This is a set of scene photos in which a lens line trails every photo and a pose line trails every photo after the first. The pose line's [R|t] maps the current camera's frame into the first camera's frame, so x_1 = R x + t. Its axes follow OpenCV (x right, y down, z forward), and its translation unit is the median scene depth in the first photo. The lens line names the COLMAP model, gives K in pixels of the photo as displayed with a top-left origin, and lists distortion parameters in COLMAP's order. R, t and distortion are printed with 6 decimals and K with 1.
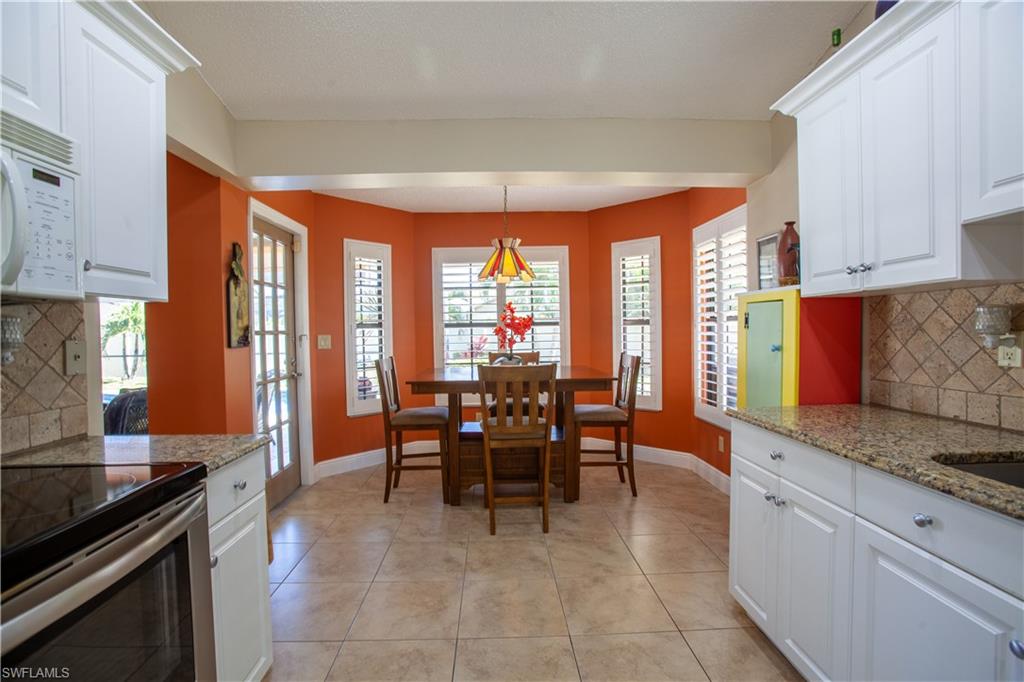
lens RADIAL K [[466.4, 0, 503.3], [0, 466.4, 339.4], [0, 0, 1]] dist [-0.049808, 0.000388]
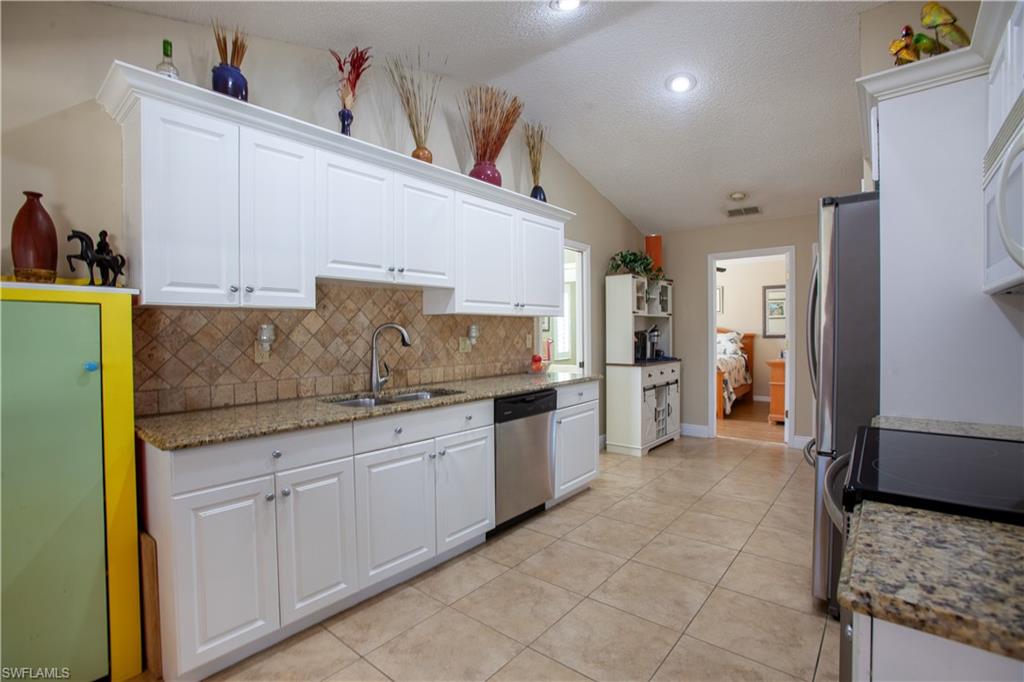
lens RADIAL K [[466.4, 0, 503.3], [0, 466.4, 339.4], [0, 0, 1]] dist [-0.049808, 0.000388]
pose [[-0.752487, 0.009626, 0.658536, -0.508561], [0.031933, 0.999250, 0.021882, -0.025690], [-0.657832, 0.037495, -0.752231, 1.388975]]
